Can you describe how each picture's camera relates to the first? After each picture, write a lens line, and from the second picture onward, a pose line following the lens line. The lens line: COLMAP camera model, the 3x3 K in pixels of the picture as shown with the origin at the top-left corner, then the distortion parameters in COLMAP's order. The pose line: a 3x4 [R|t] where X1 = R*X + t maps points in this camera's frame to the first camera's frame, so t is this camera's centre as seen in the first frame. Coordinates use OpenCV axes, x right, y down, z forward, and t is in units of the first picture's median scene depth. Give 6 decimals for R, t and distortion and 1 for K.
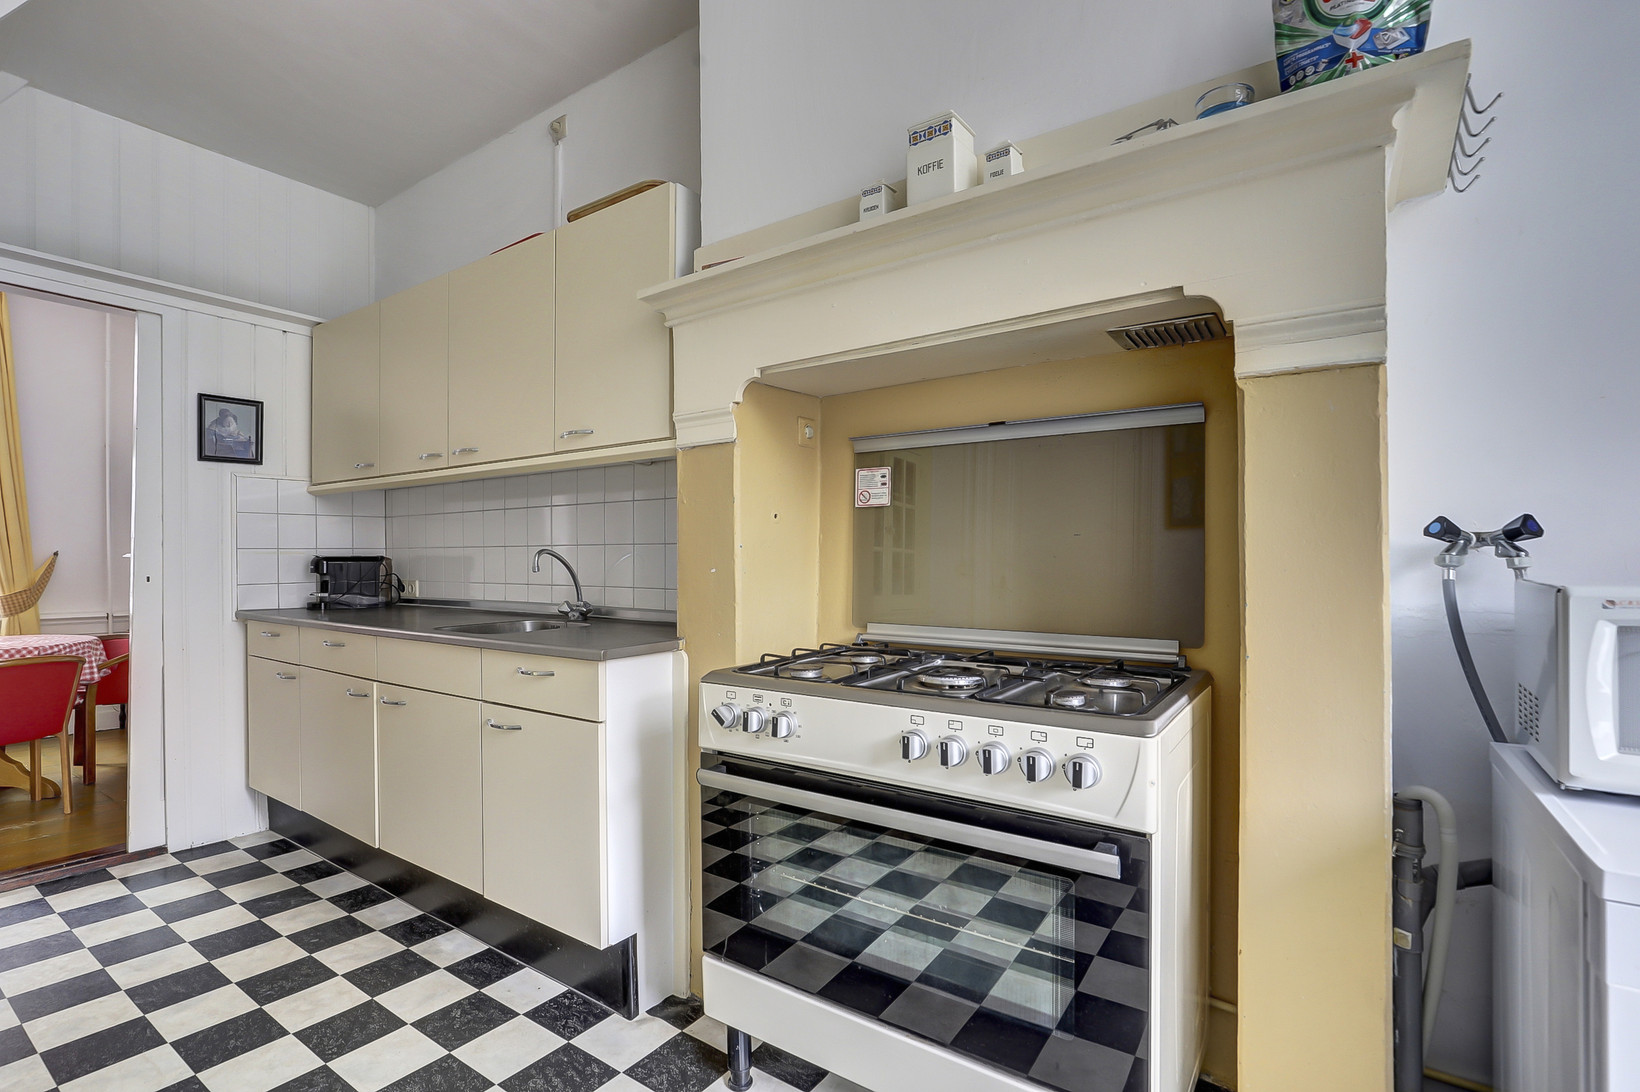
lens RADIAL K [[753.9, 0, 819.3], [0, 753.9, 541.4], [0, 0, 1]] dist [-0.021566, 0.010701]
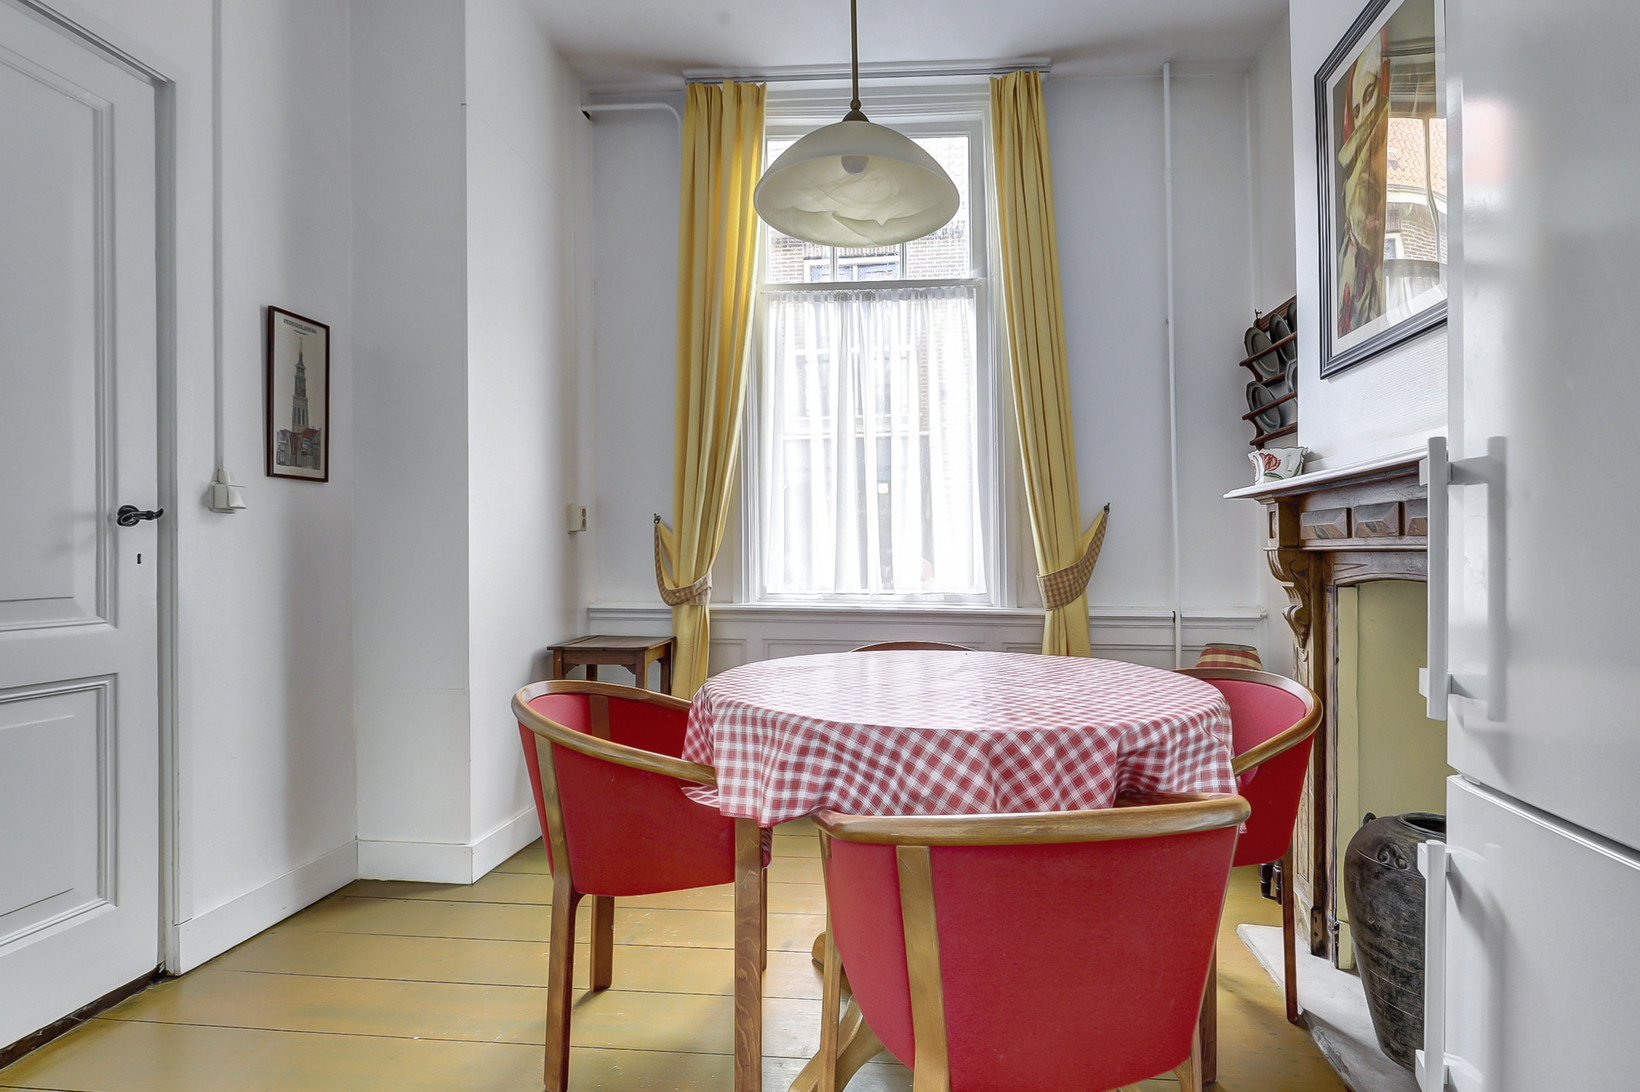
lens RADIAL K [[753.9, 0, 819.3], [0, 753.9, 541.4], [0, 0, 1]] dist [-0.021566, 0.010701]
pose [[0.429096, -0.006985, -0.903232, -0.787254], [0.012816, 0.999917, -0.001644, 0.056794], [0.903168, -0.010870, 0.429150, 0.724518]]
